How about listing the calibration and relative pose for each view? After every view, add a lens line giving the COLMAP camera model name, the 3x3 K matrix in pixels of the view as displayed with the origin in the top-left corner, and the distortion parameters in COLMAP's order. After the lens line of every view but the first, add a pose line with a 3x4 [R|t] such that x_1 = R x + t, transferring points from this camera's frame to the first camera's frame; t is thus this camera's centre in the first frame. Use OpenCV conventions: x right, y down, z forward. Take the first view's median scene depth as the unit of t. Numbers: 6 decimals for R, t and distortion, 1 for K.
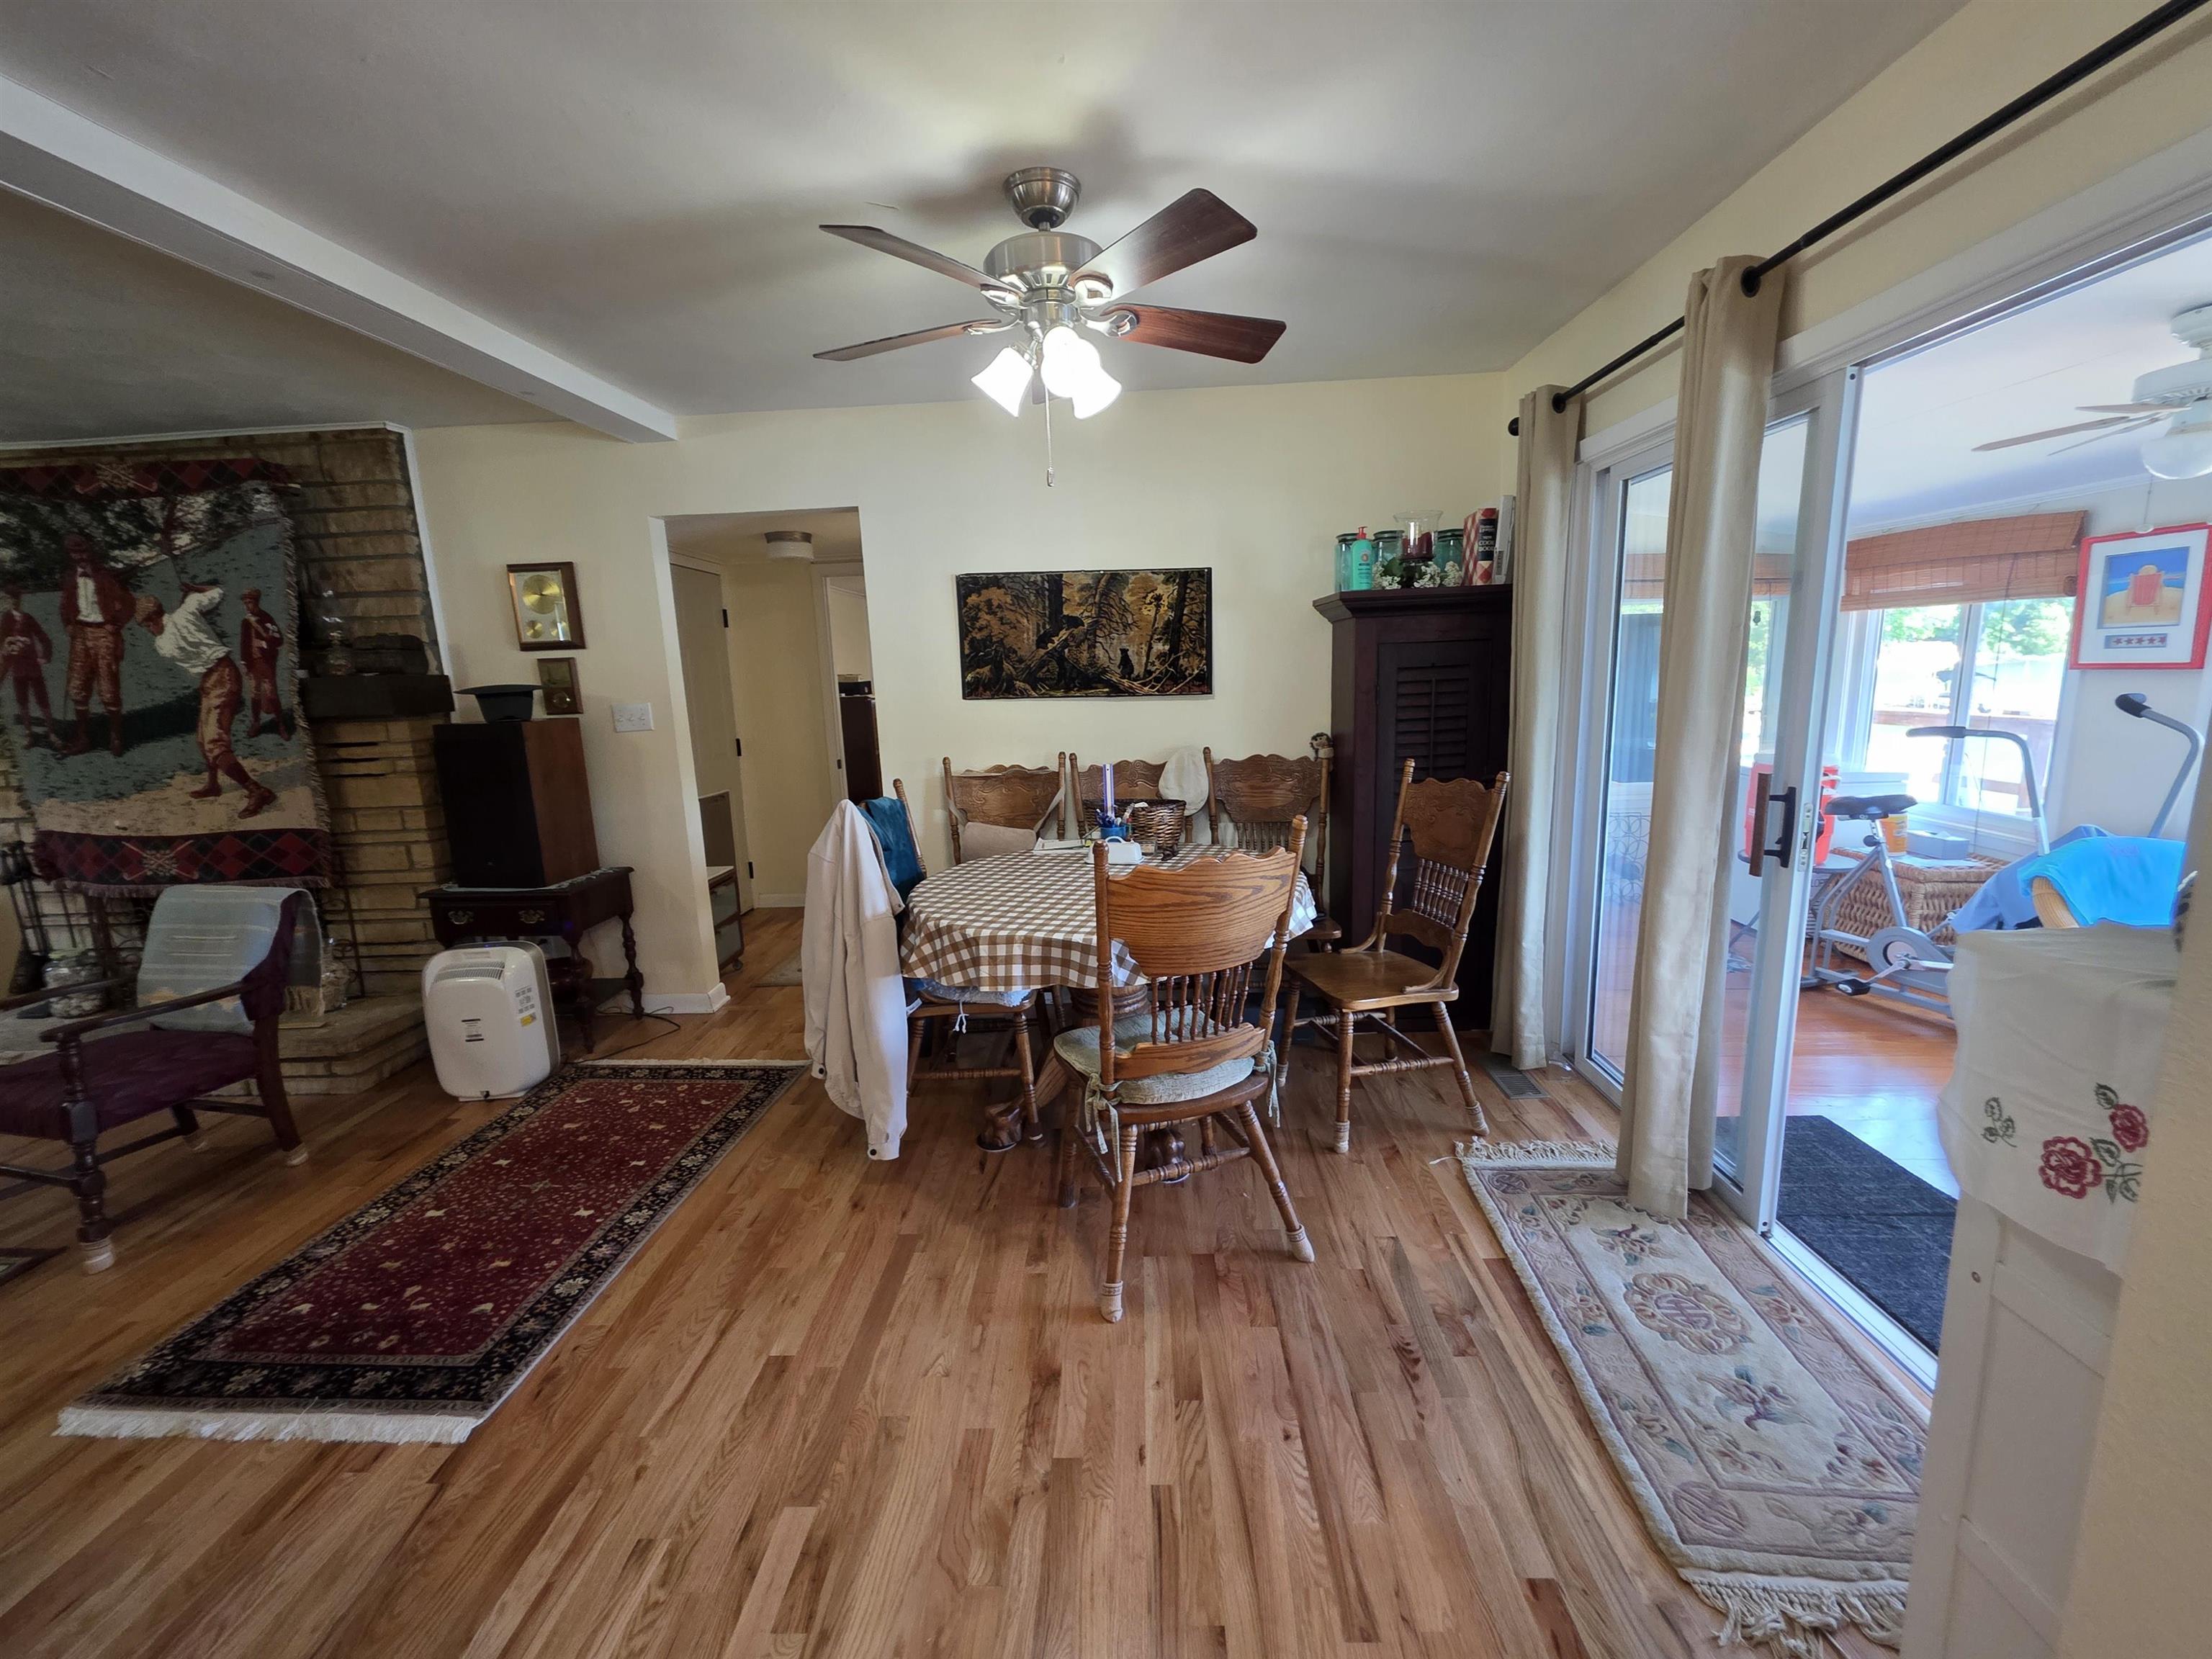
lens RADIAL K [[888.9, 0, 1105.4], [0, 888.9, 827.7], [0, 0, 1]] dist [0.003024, -0.001205]
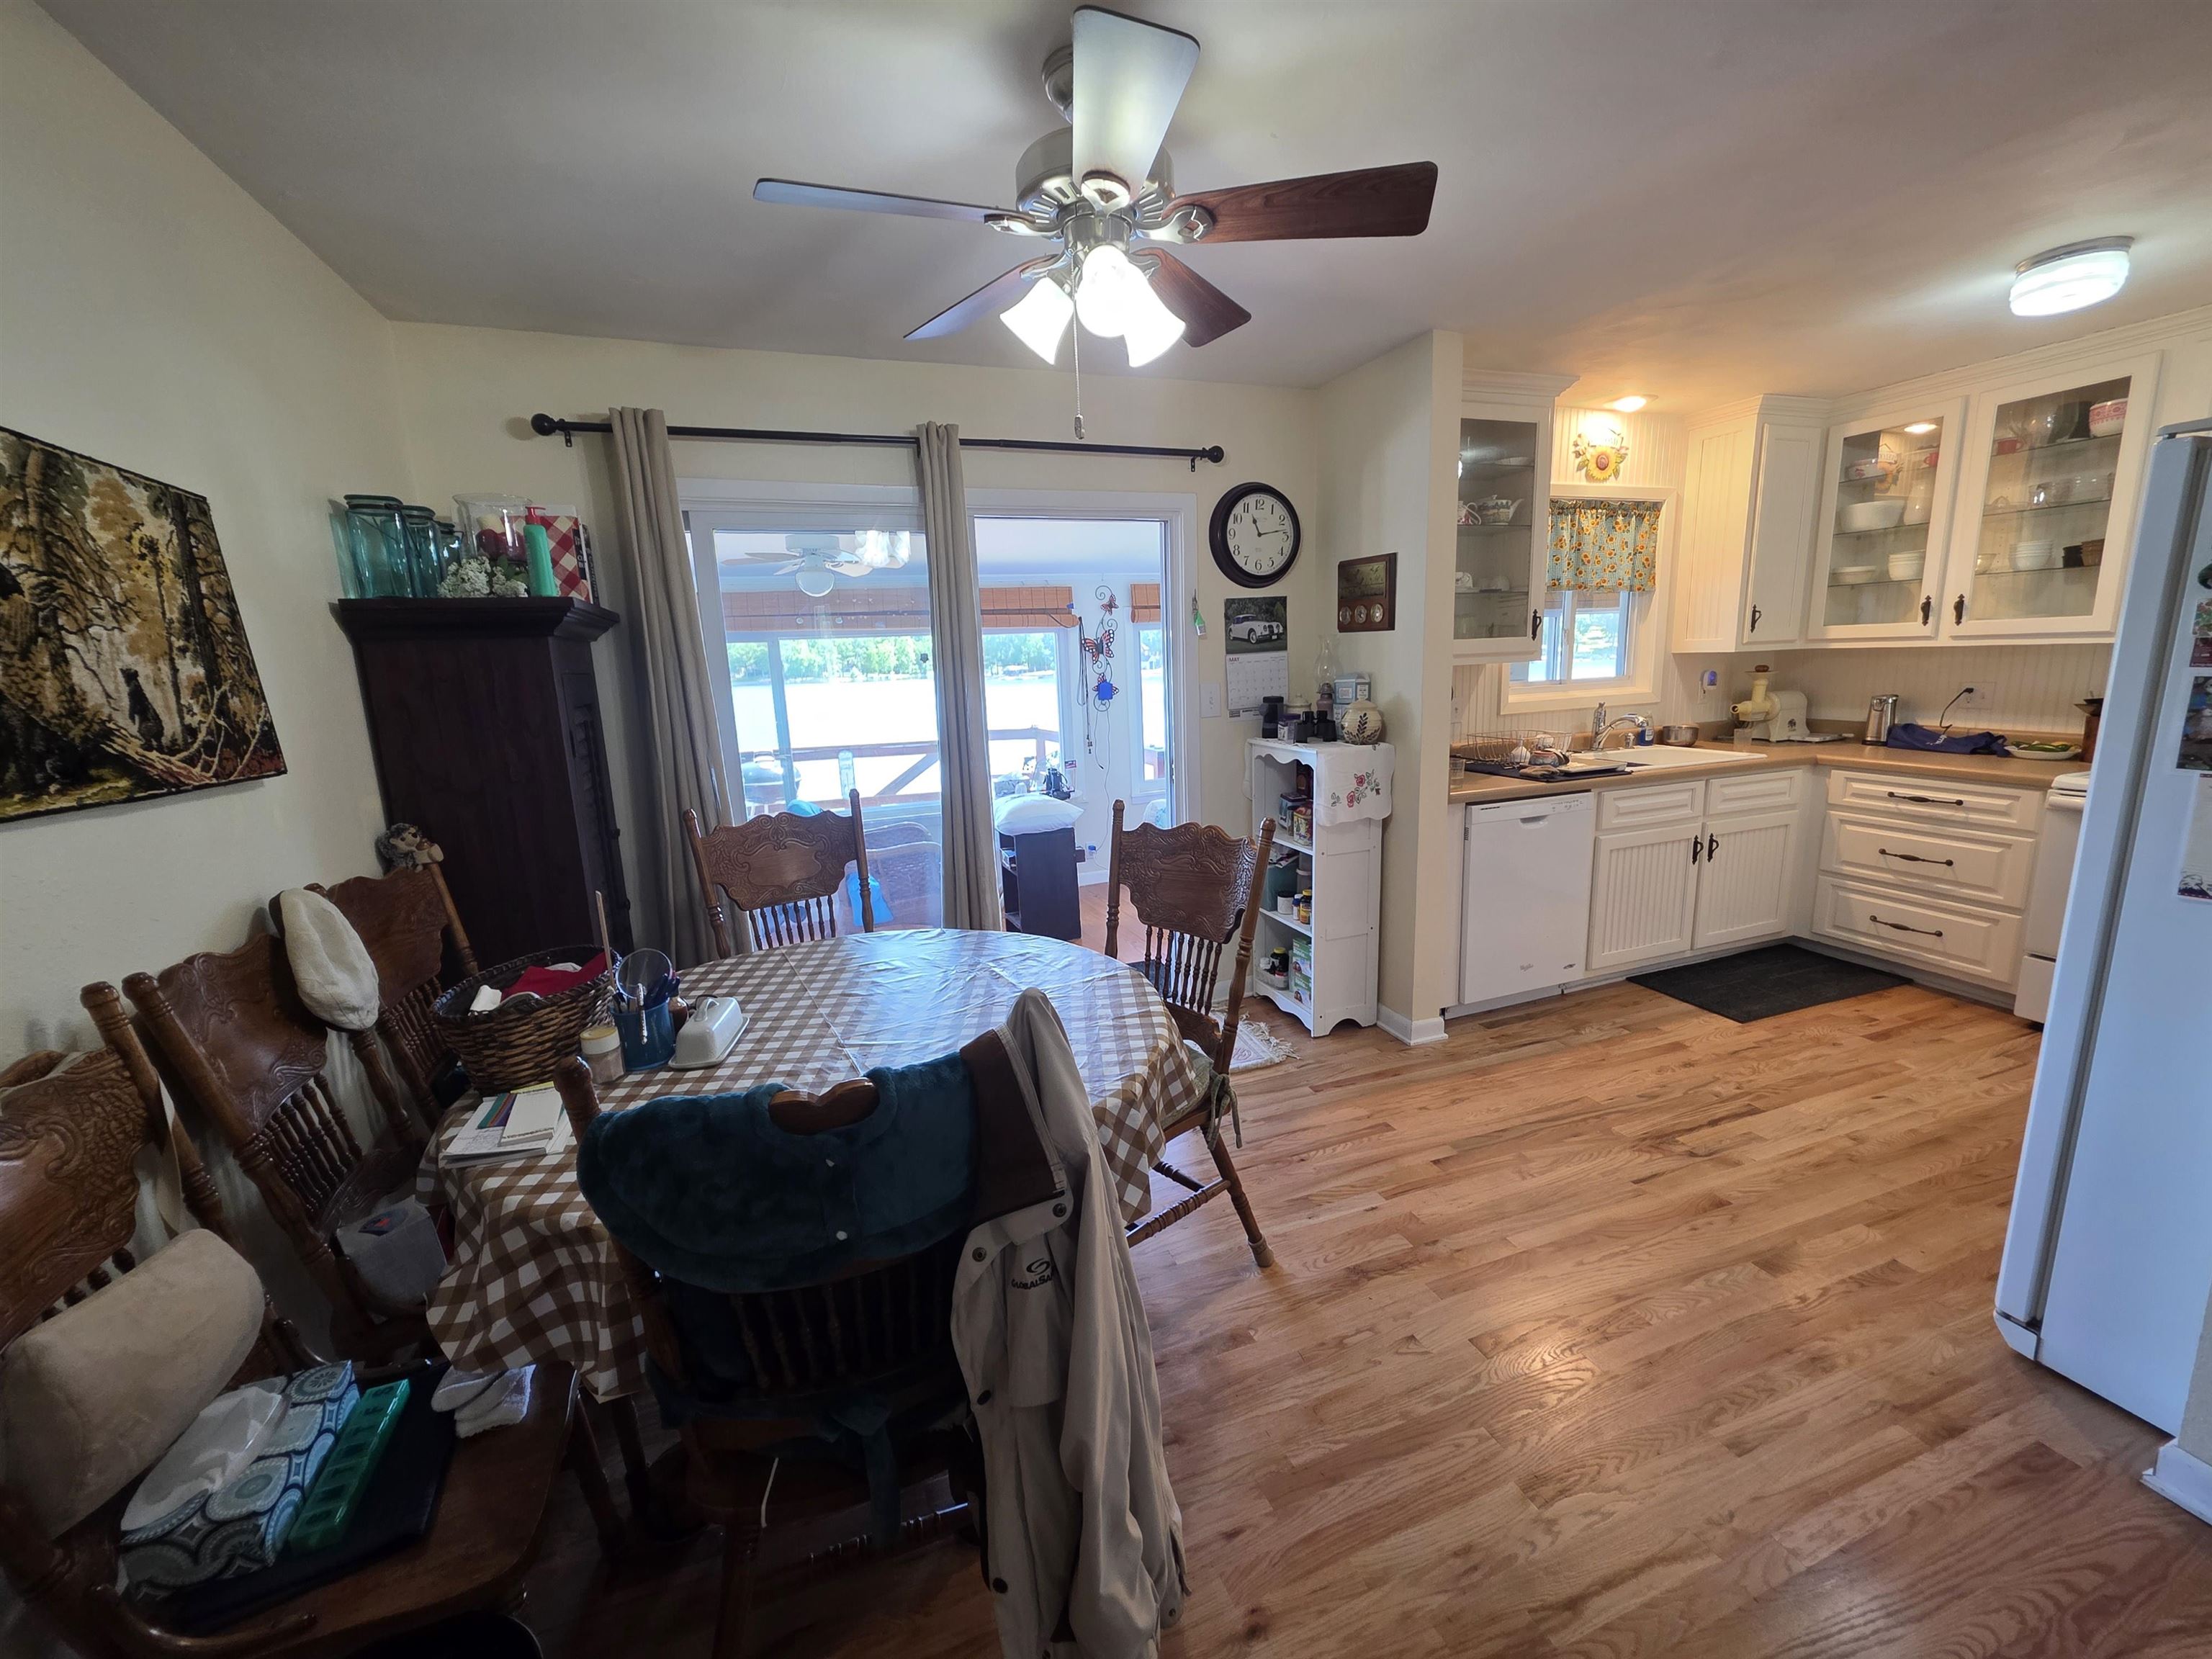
lens RADIAL K [[888.9, 0, 1110.5], [0, 888.9, 824.9], [0, 0, 1]] dist [0.003024, -0.001205]
pose [[-0.379185, -0.117789, 0.917793, -0.496175], [0.218396, 0.952450, 0.212467, -0.133837], [-0.899179, 0.281007, -0.335430, 0.801539]]
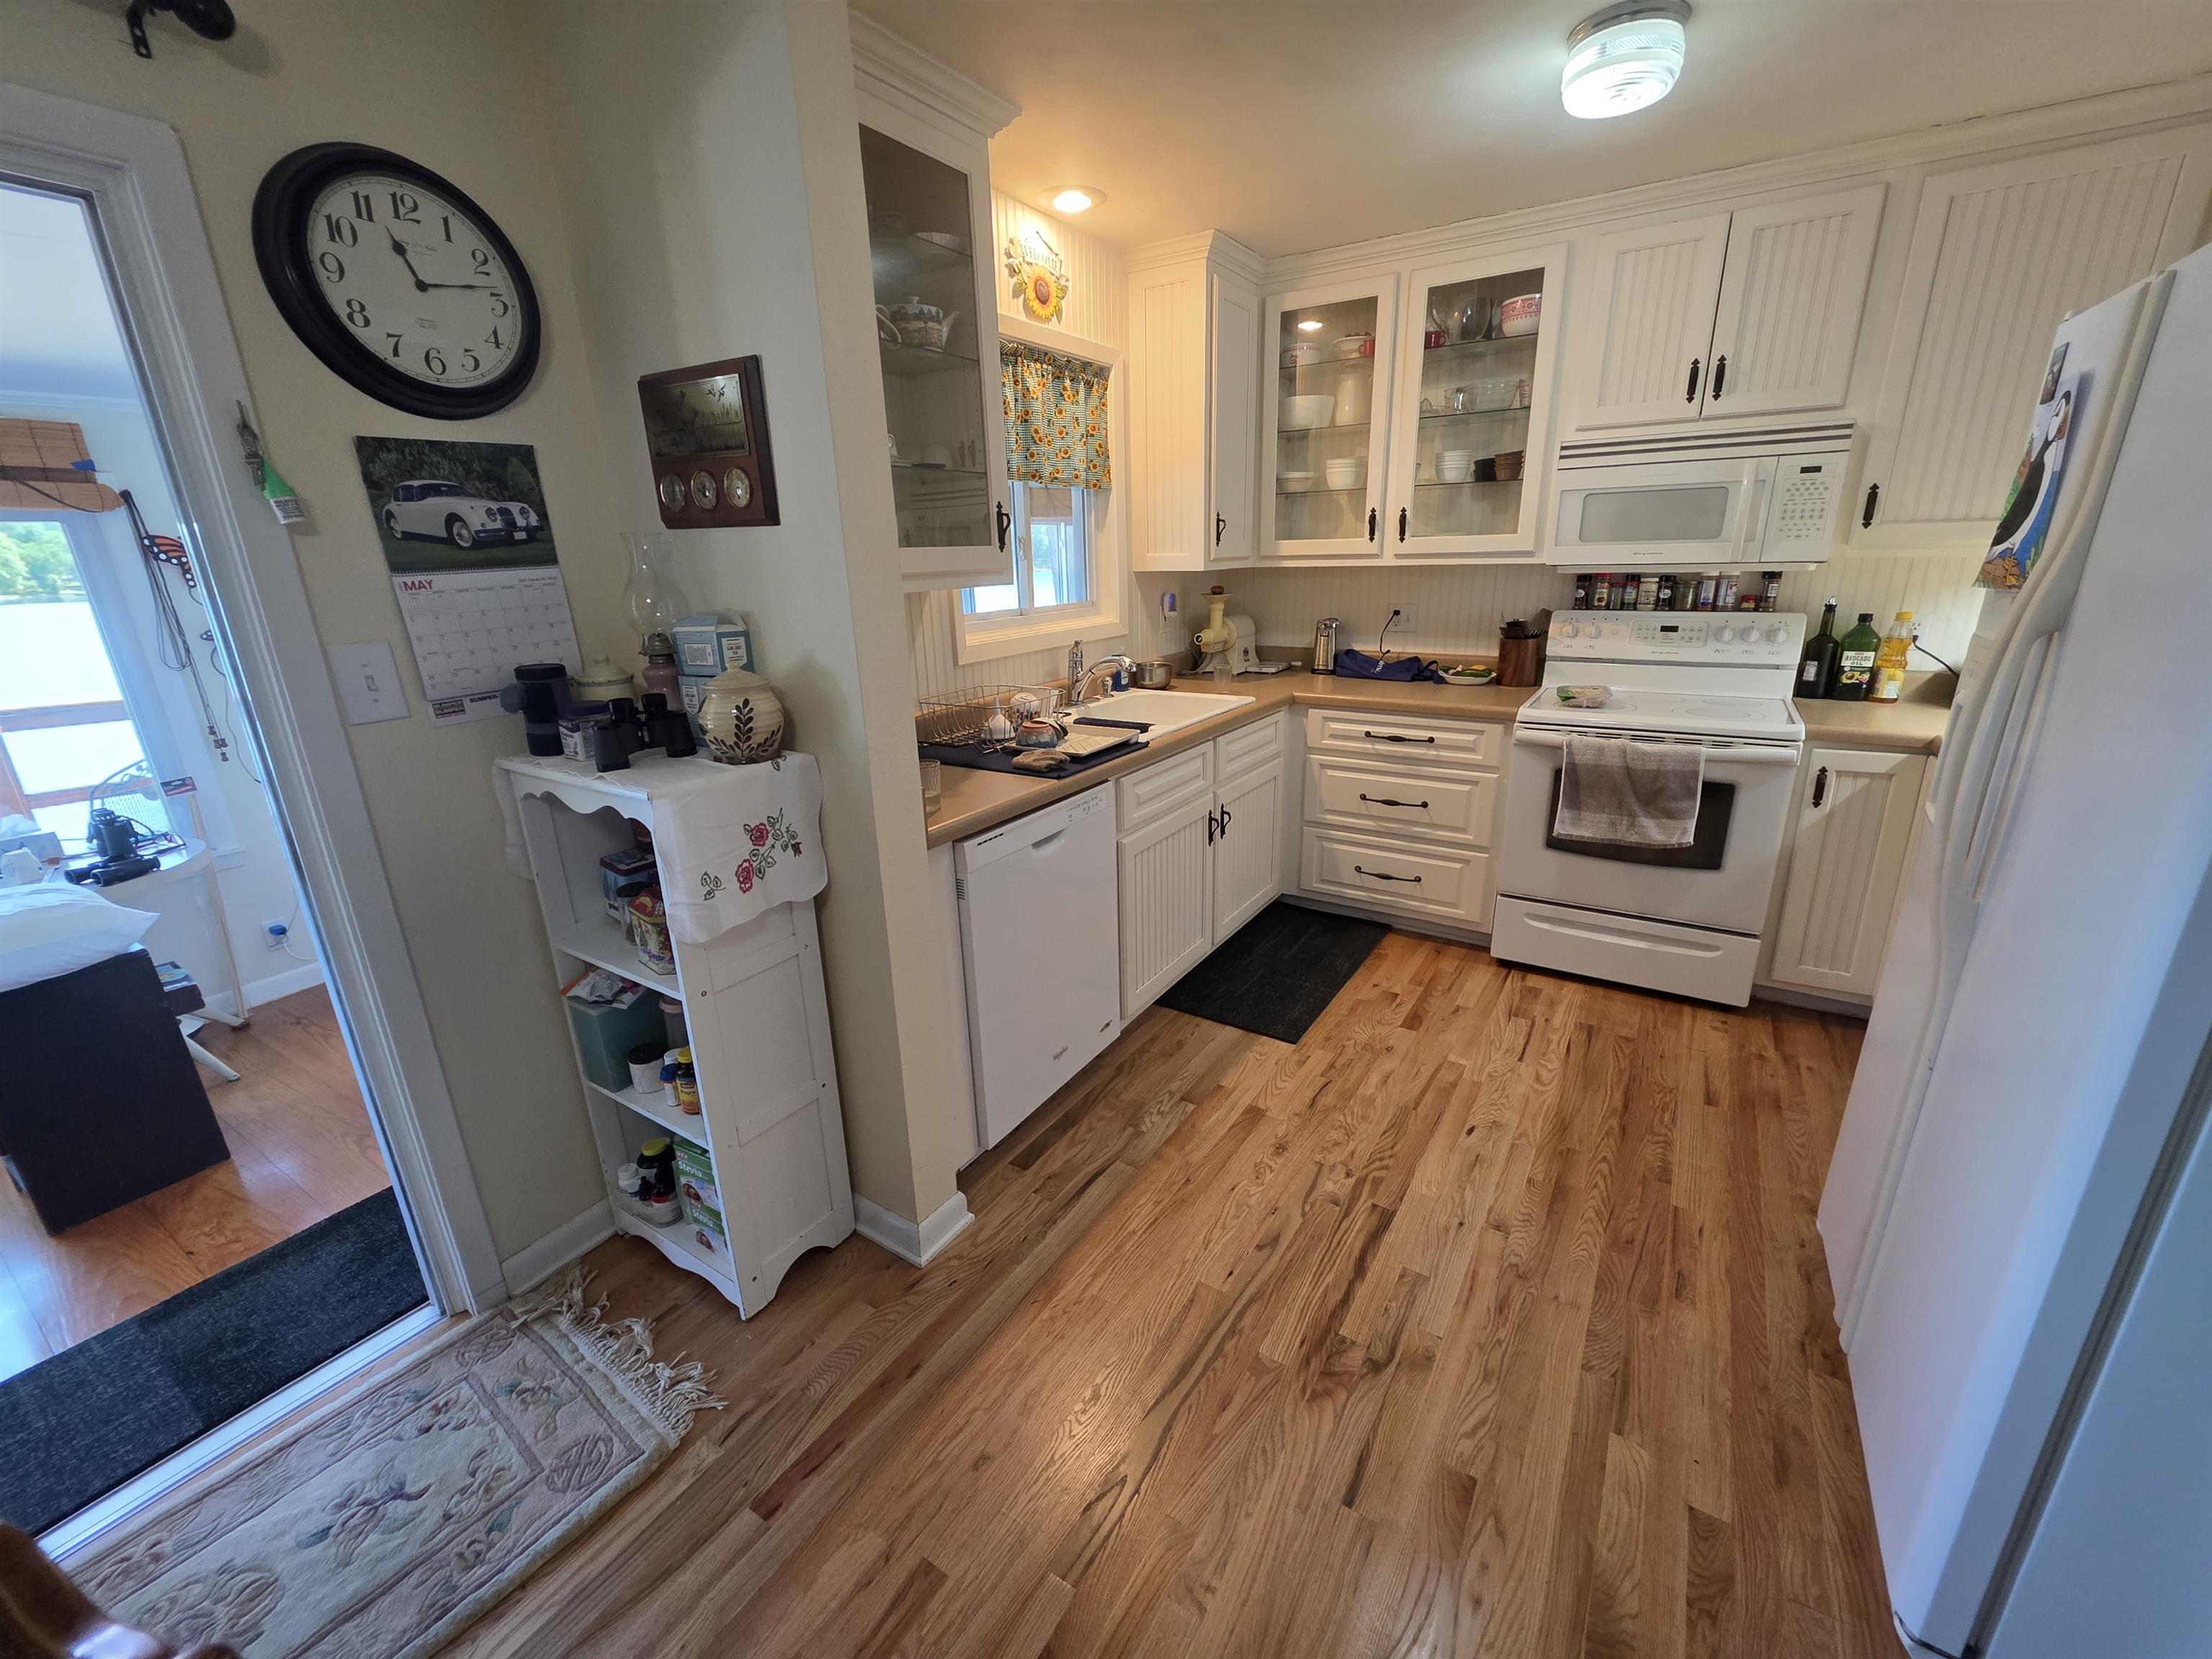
lens RADIAL K [[888.9, 0, 1112.1], [0, 888.9, 829.4], [0, 0, 1]] dist [0.003024, -0.001205]
pose [[-0.860257, -0.091258, 0.501628, -0.122330], [0.151722, 0.893463, 0.422735, -0.092919], [-0.486764, 0.439769, -0.754761, 0.496573]]
